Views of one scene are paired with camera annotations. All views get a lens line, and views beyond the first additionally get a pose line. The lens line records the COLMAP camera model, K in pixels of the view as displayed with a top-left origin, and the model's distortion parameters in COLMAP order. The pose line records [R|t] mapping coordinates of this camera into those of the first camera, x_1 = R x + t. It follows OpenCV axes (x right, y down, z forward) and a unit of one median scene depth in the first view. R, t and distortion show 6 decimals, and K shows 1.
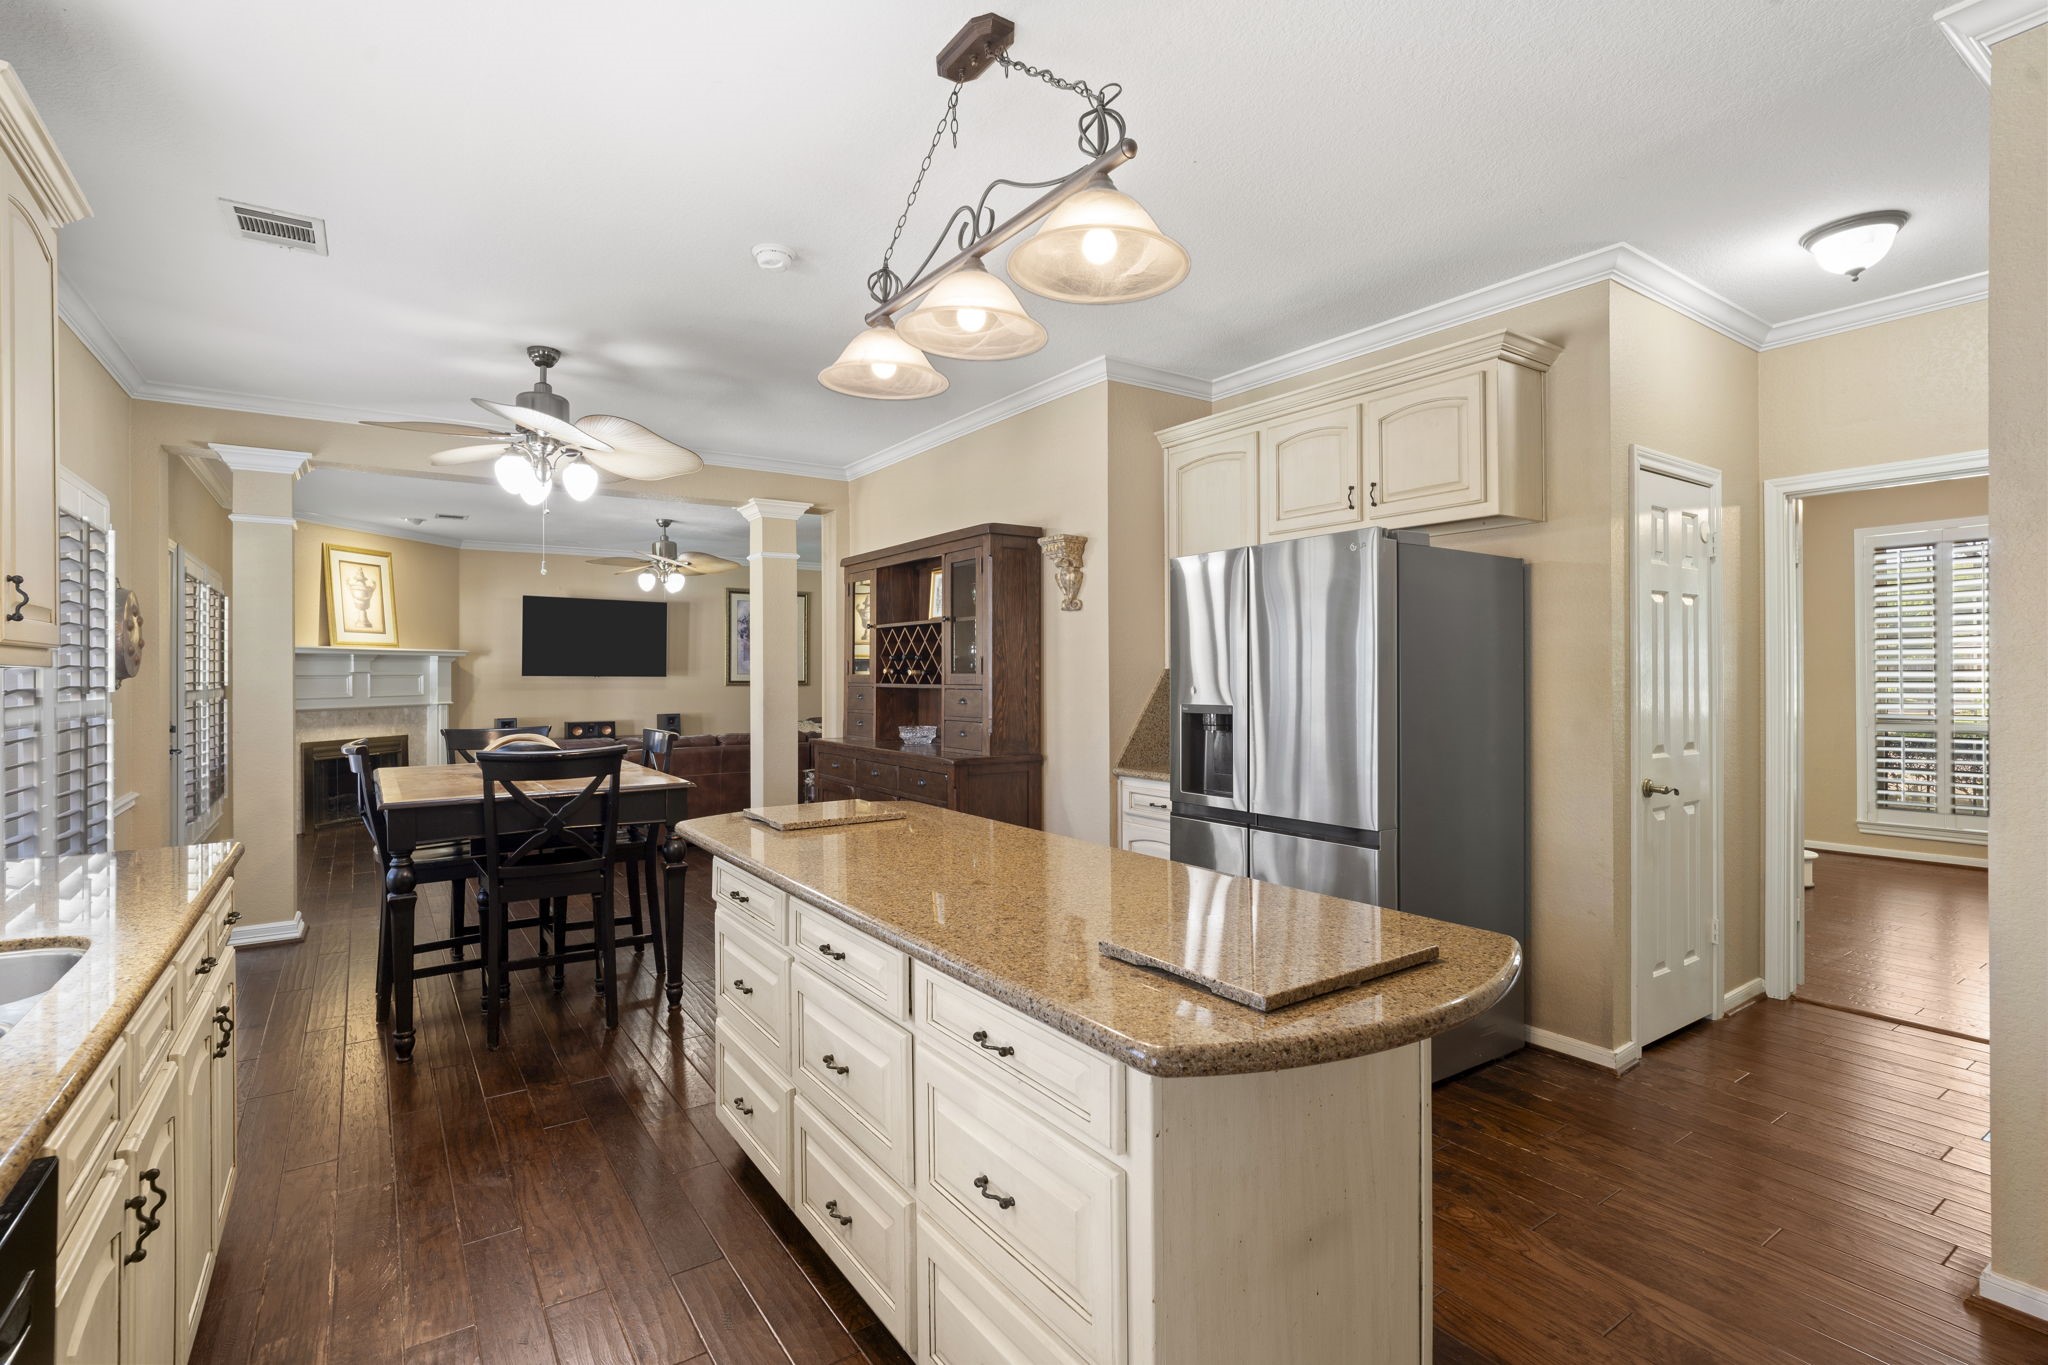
lens RADIAL K [[967.5, 0, 1018.1], [0, 967.5, 676.4], [0, 0, 1]] dist [-0.000814, 0.000115]
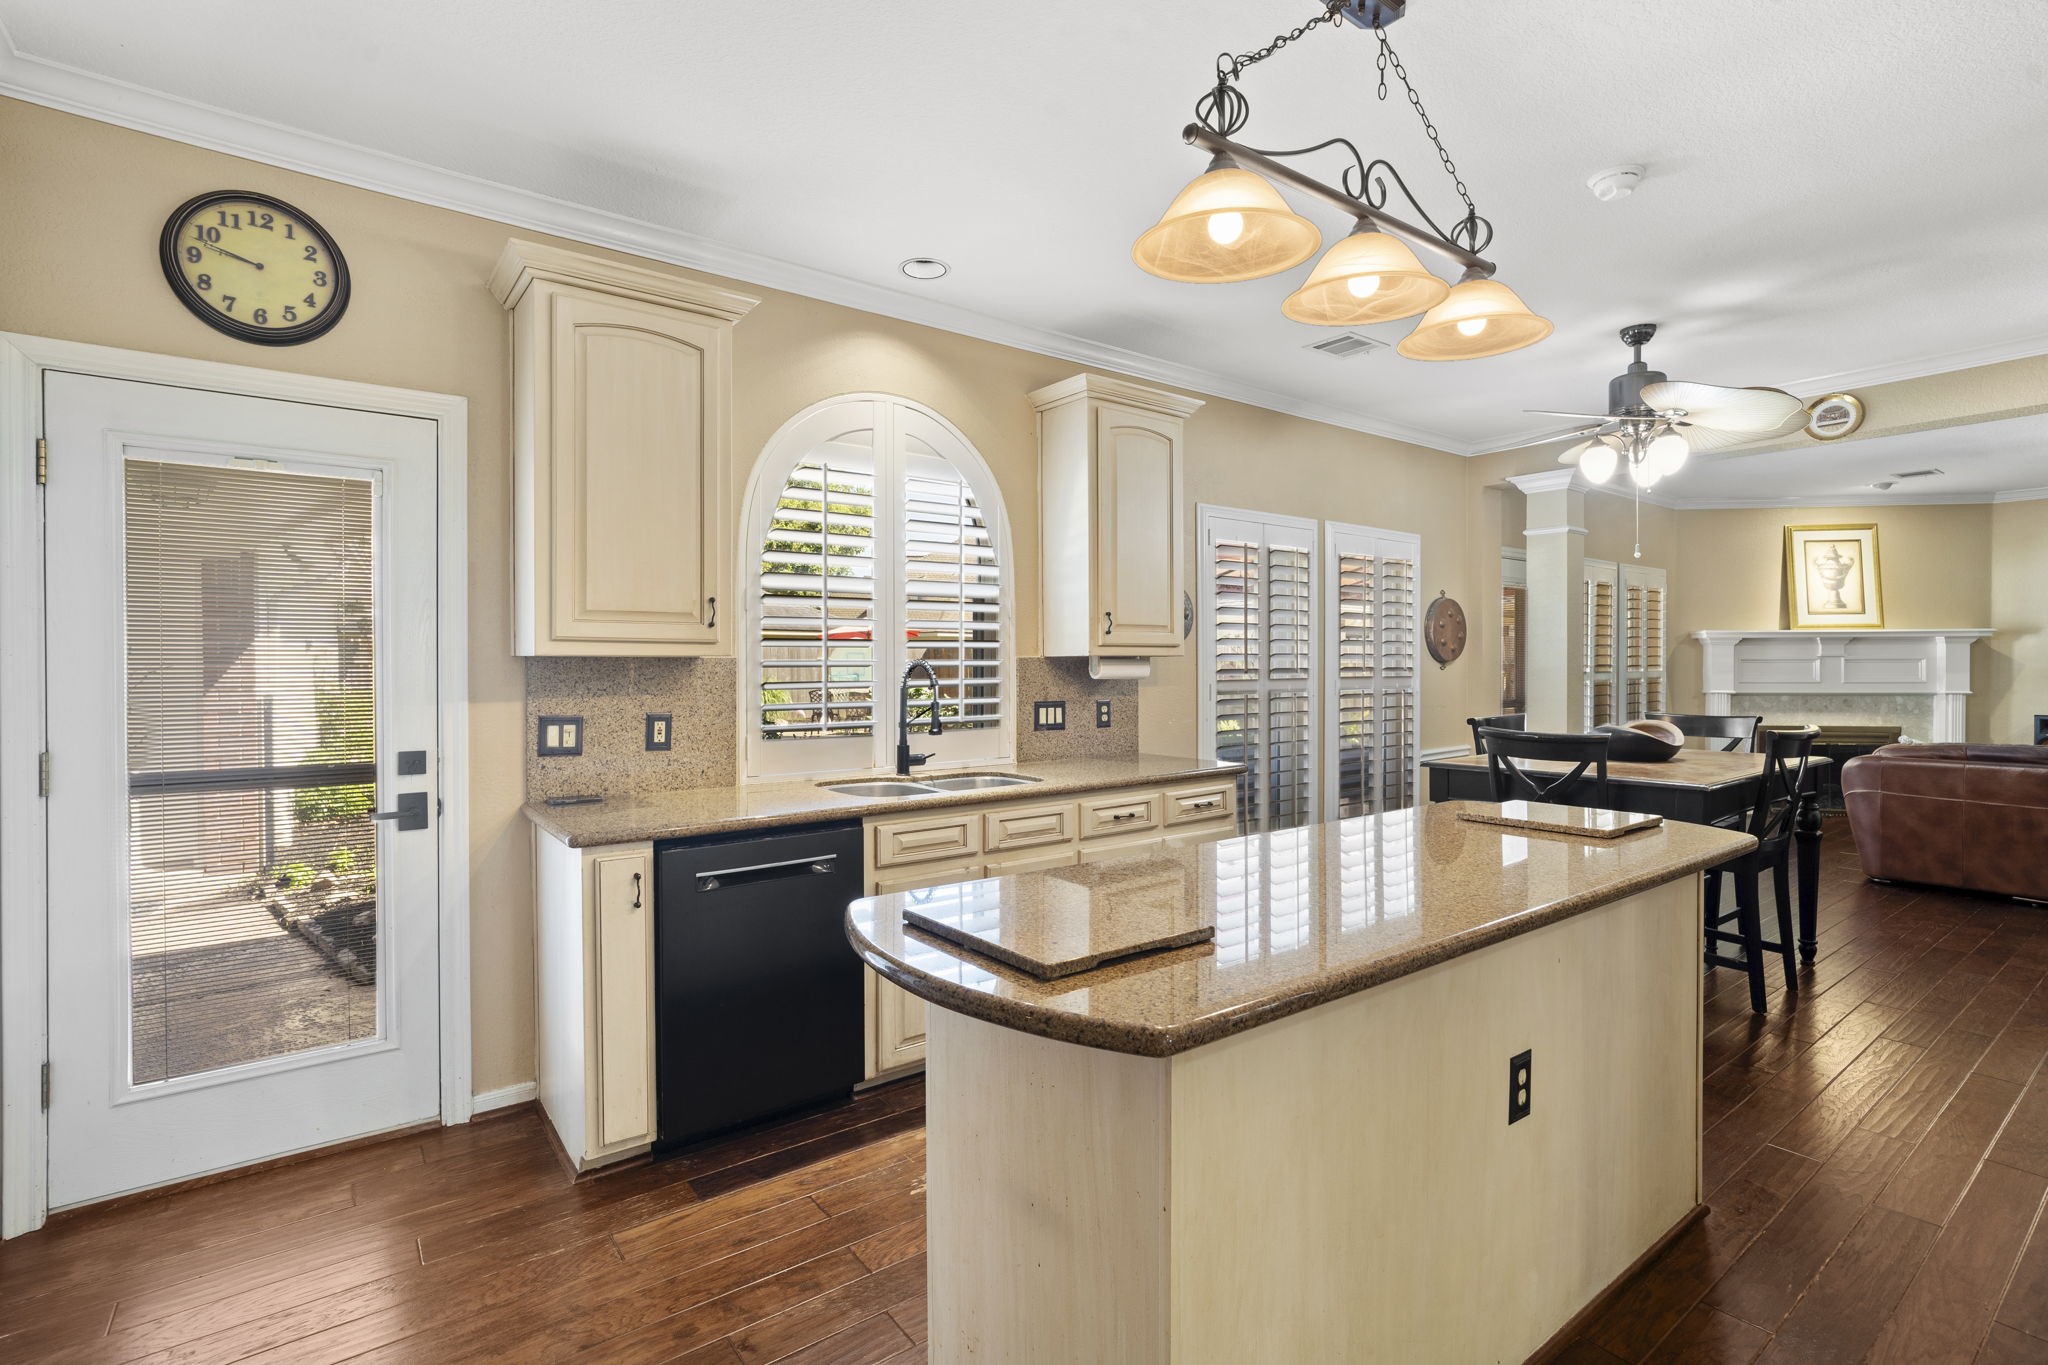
lens RADIAL K [[967.5, 0, 1016.1], [0, 967.5, 670.6], [0, 0, 1]] dist [-0.000814, 0.000115]
pose [[0.050586, 0.012189, -0.998645, 0.233062], [-0.000750, 0.999926, 0.012167, -0.001070], [0.998719, 0.000133, 0.050591, 0.162193]]
